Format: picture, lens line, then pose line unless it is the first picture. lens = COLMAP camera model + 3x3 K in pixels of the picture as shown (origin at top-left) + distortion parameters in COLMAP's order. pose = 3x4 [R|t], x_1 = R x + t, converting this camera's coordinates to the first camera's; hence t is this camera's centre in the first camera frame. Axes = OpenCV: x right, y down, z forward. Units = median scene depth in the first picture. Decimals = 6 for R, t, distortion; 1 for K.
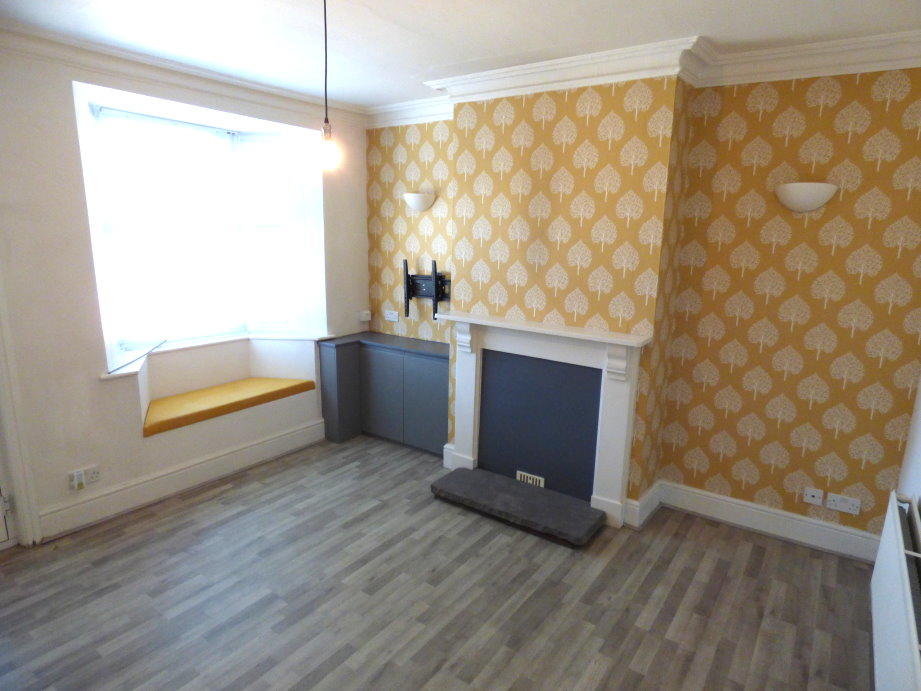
lens RADIAL K [[548.5, 0, 468.4], [0, 548.5, 341.7], [0, 0, 1]] dist [-0.019035, 0.001283]
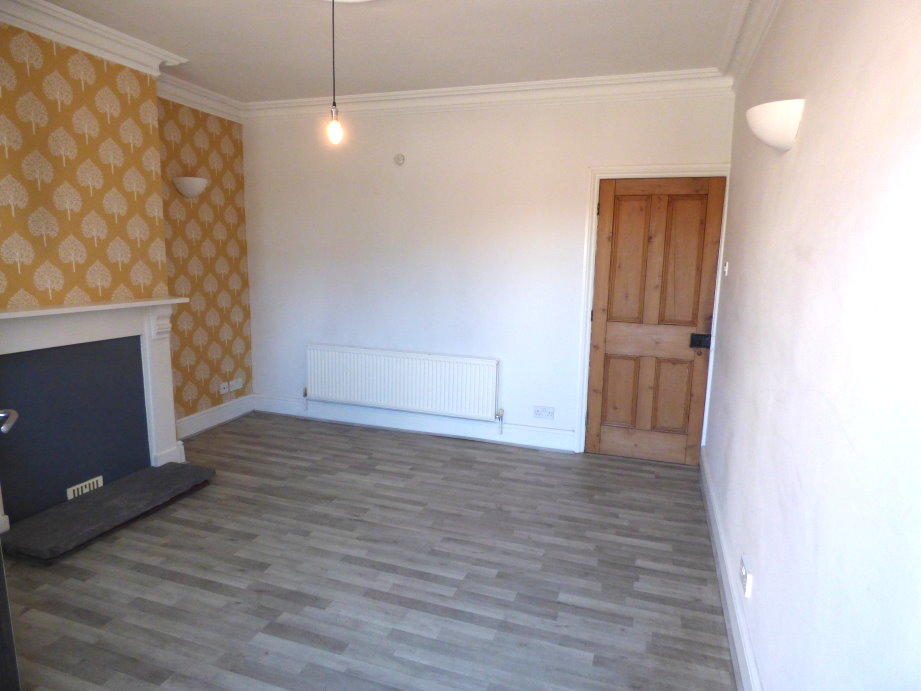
lens RADIAL K [[548.5, 0, 468.0], [0, 548.5, 344.5], [0, 0, 1]] dist [-0.019035, 0.001283]
pose [[-0.275383, -0.183471, 0.943664, -0.968373], [0.171217, 0.956564, 0.235944, -0.075480], [-0.945965, 0.226546, -0.232008, 0.683903]]
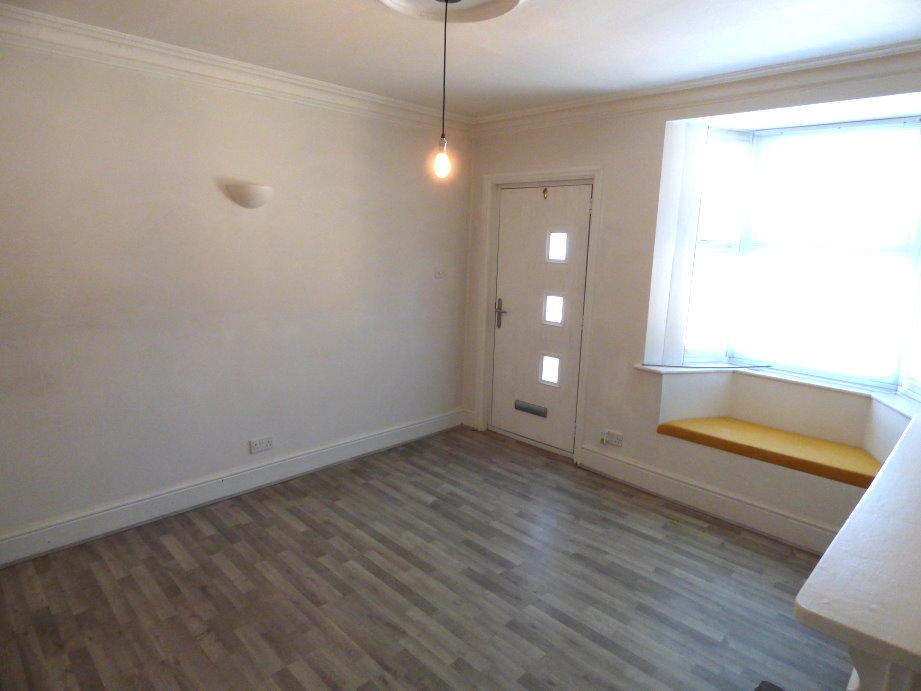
lens RADIAL K [[548.5, 0, 466.2], [0, 548.5, 339.0], [0, 0, 1]] dist [-0.019035, 0.001283]
pose [[-0.173676, 0.152312, -0.972953, 0.563696], [-0.227967, 0.954915, 0.190181, -0.137405], [0.958054, 0.254831, -0.131123, 0.797124]]
